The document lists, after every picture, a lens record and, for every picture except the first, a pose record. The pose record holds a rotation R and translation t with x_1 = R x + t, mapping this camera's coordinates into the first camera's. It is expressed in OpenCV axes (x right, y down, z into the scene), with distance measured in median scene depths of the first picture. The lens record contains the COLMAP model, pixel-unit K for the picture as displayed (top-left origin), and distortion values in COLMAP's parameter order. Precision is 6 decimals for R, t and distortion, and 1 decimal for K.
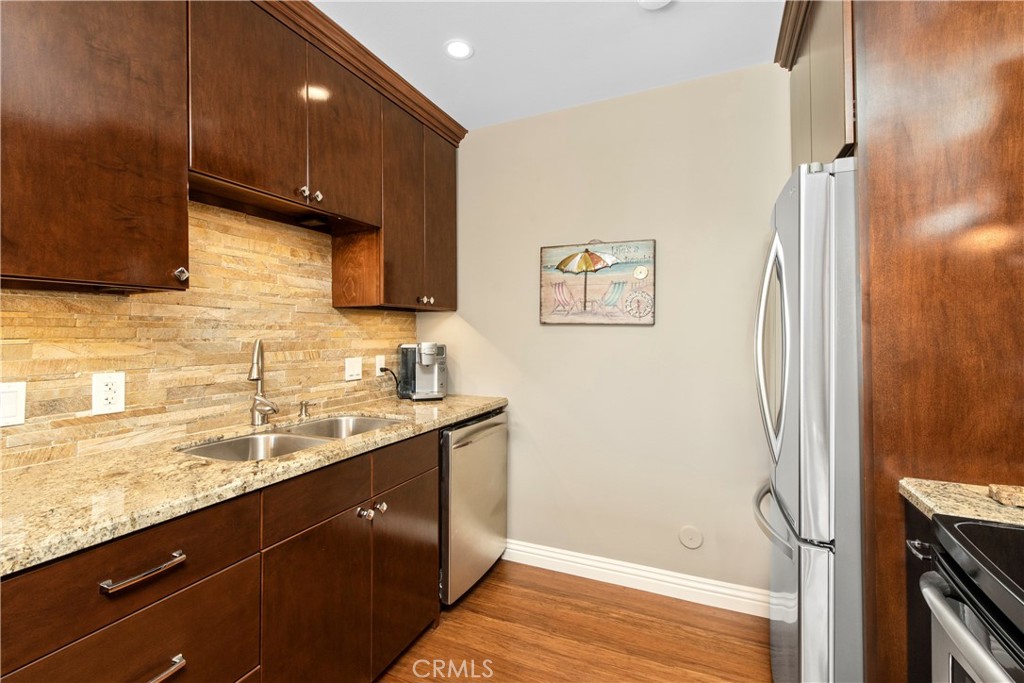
lens RADIAL K [[453.8, 0, 511.2], [0, 453.8, 336.8], [0, 0, 1]] dist [-0.000213, -0.000122]
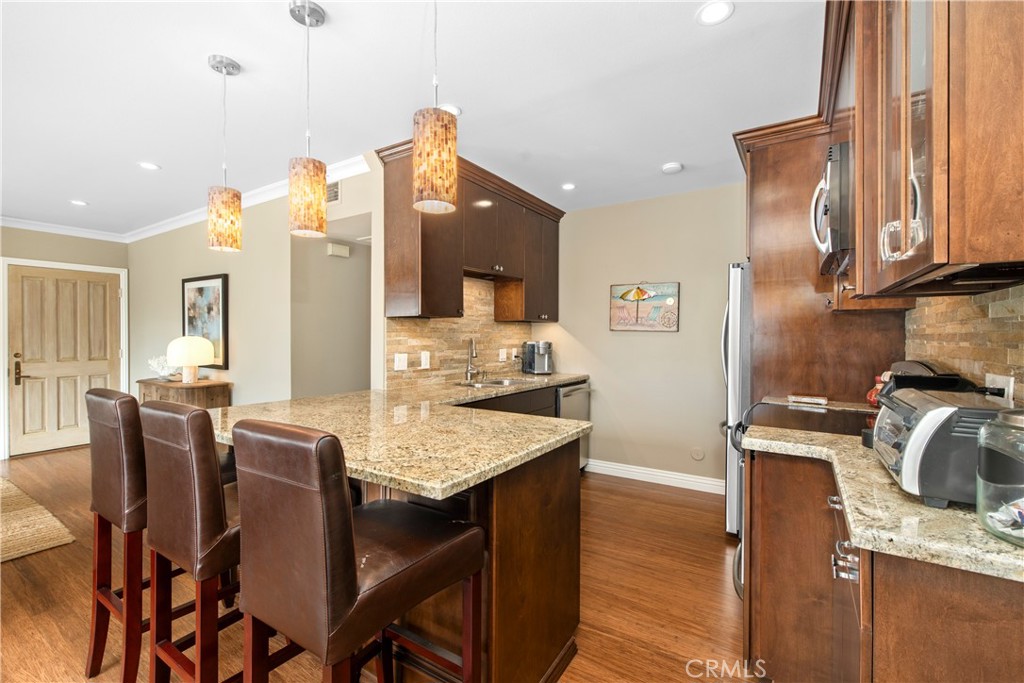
lens RADIAL K [[440.4, 0, 506.6], [0, 440.4, 341.8], [0, 0, 1]] dist [0.001456, 0.000372]
pose [[0.988240, 0.009197, -0.152635, -0.070180], [-0.008057, 0.999935, 0.008089, 0.003500], [0.152699, -0.006764, 0.988250, -0.727485]]
